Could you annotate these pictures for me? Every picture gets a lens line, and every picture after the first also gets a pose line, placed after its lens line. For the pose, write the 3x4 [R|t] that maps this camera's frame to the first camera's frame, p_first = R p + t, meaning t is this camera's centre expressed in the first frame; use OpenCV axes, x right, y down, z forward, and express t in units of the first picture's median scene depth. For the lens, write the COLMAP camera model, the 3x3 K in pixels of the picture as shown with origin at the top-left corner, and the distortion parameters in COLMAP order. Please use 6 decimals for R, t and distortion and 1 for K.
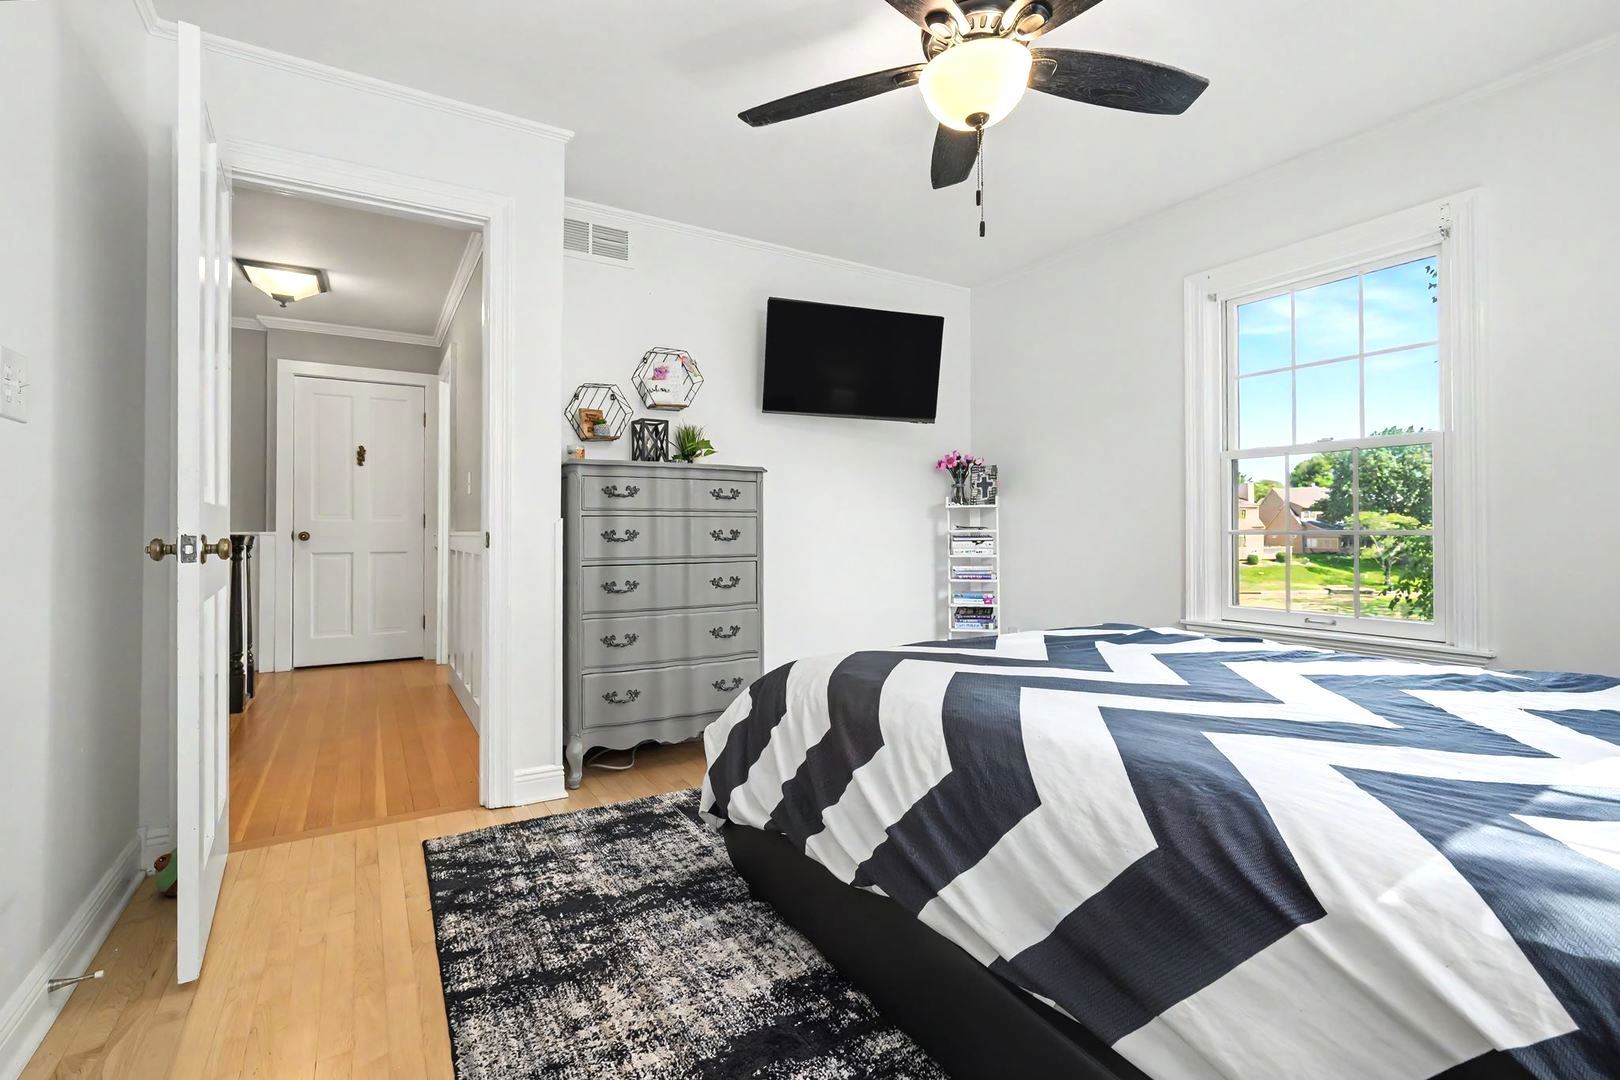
lens RADIAL K [[737.4, 0, 810.2], [0, 737.4, 532.0], [0, 0, 1]] dist [0.000909, 0.000001]
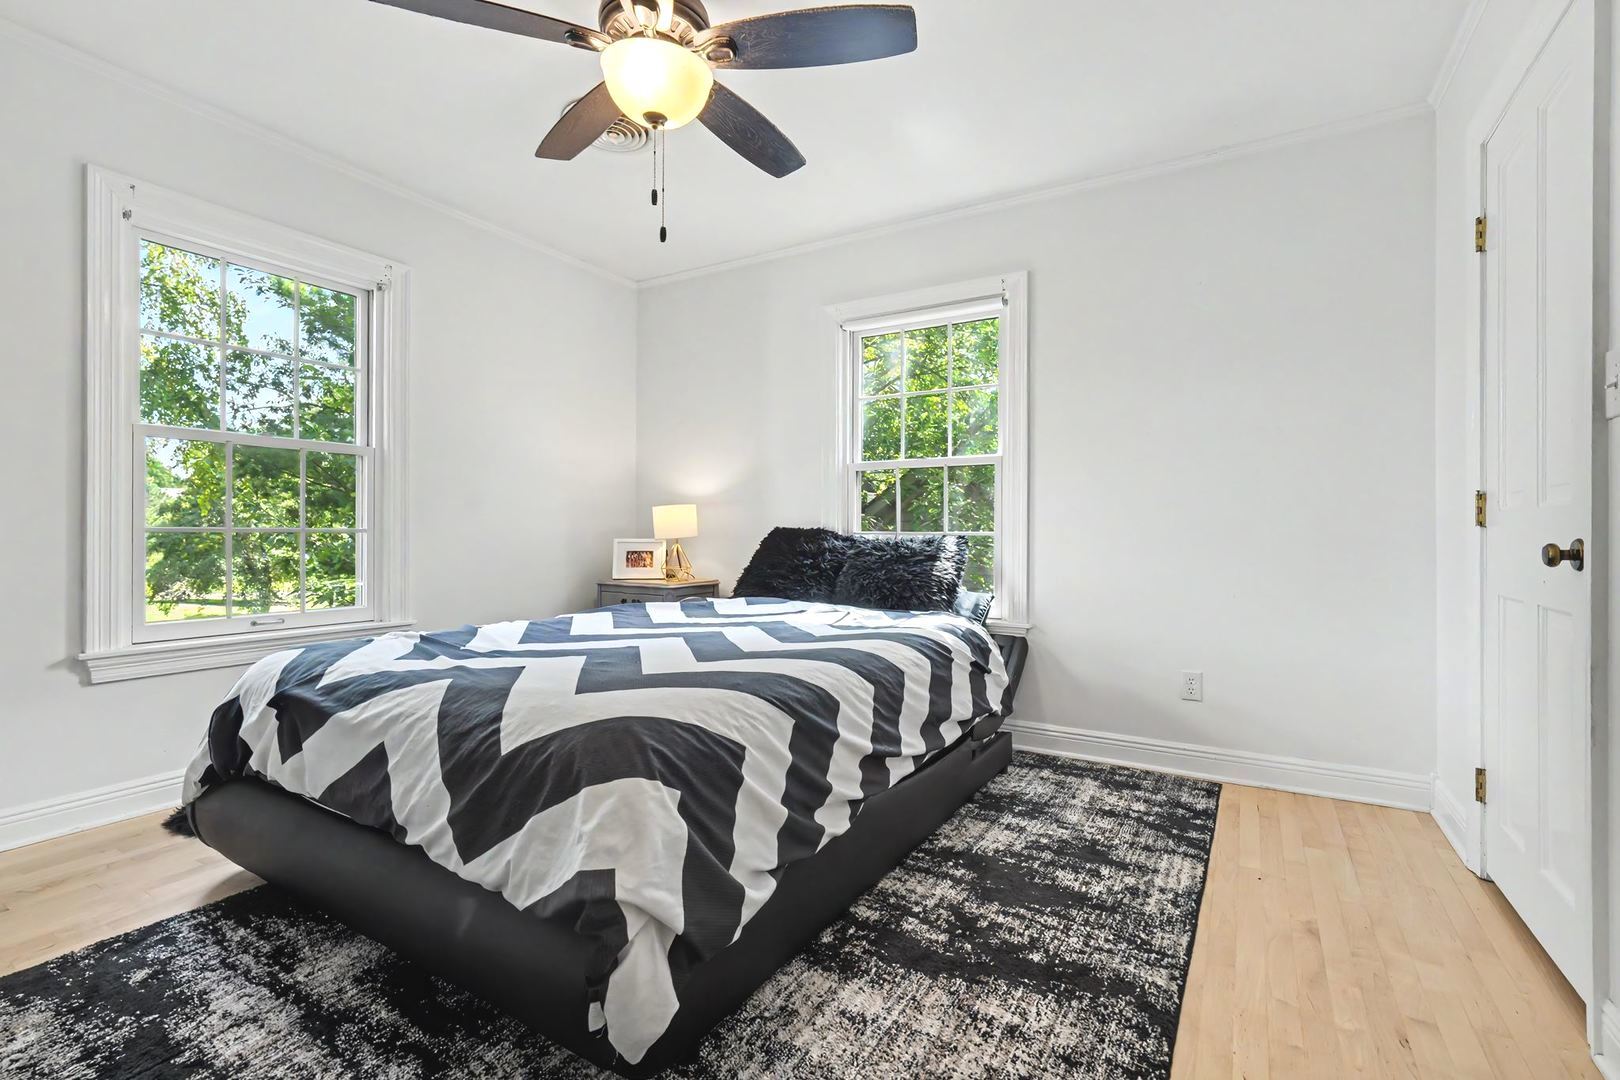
lens RADIAL K [[741.7, 0, 810.0], [0, 741.7, 540.0], [0, 0, 1]] dist [-0.036223, 0.000129]
pose [[-0.469251, -0.016592, 0.882909, -1.008918], [-0.000641, 0.999830, 0.018449, 0.003365], [-0.883065, 0.008091, -0.469181, 1.716506]]
